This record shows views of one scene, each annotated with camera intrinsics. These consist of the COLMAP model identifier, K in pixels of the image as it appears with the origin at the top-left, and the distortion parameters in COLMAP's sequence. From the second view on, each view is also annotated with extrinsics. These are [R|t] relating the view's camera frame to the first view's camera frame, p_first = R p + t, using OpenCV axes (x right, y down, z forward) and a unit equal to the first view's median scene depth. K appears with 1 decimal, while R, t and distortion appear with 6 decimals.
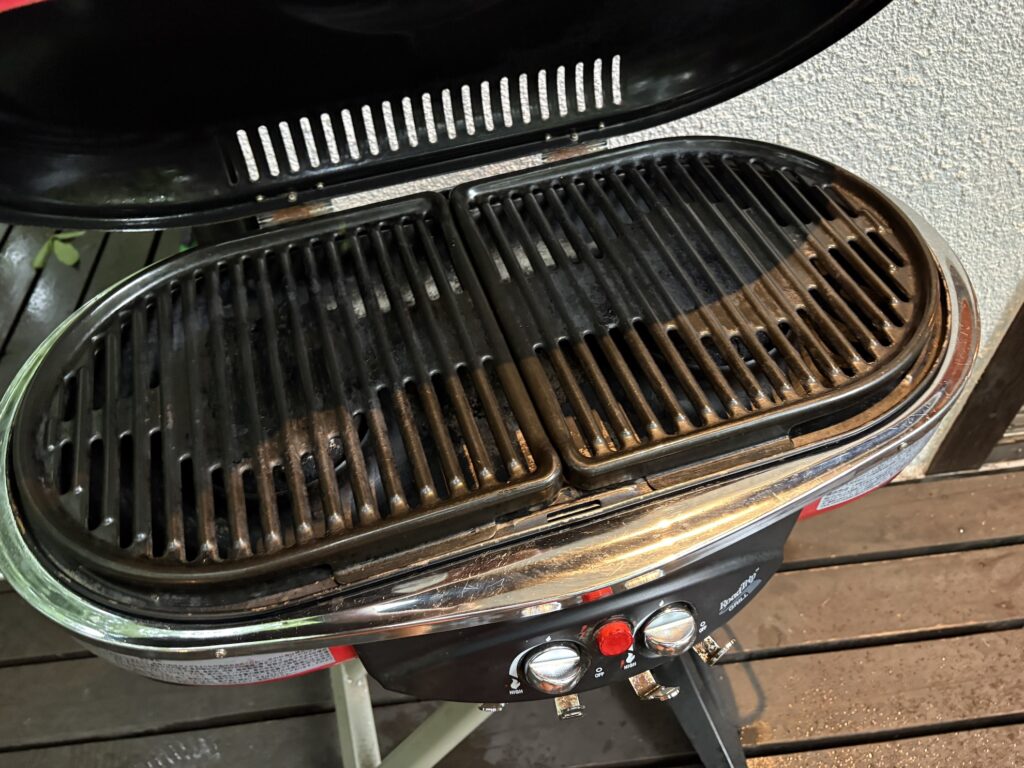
lens RADIAL K [[773.1, 0, 505.3], [0, 773.1, 377.2], [0, 0, 1]] dist [0.036793, -0.043022]
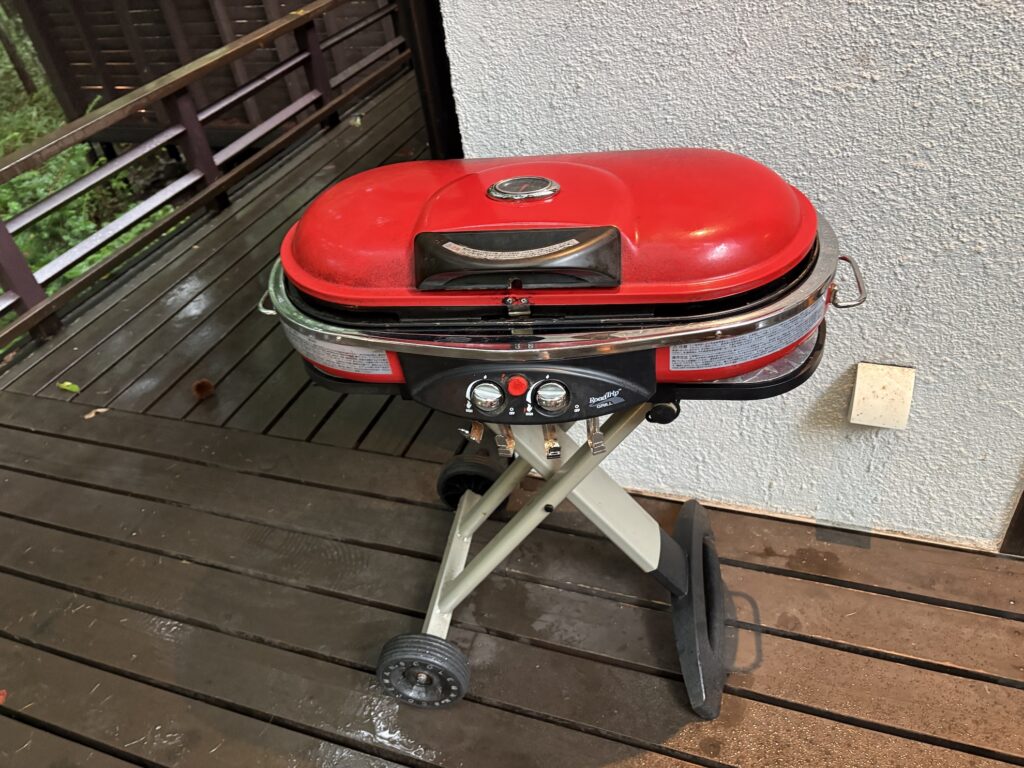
lens RADIAL K [[773.1, 0, 518.6], [0, 773.1, 389.9], [0, 0, 1]] dist [0.036793, -0.043022]
pose [[0.903359, 0.226167, -0.364405, 0.456208], [-0.267523, 0.961248, -0.066593, 0.258558], [0.335222, 0.157644, 0.928856, -0.407106]]
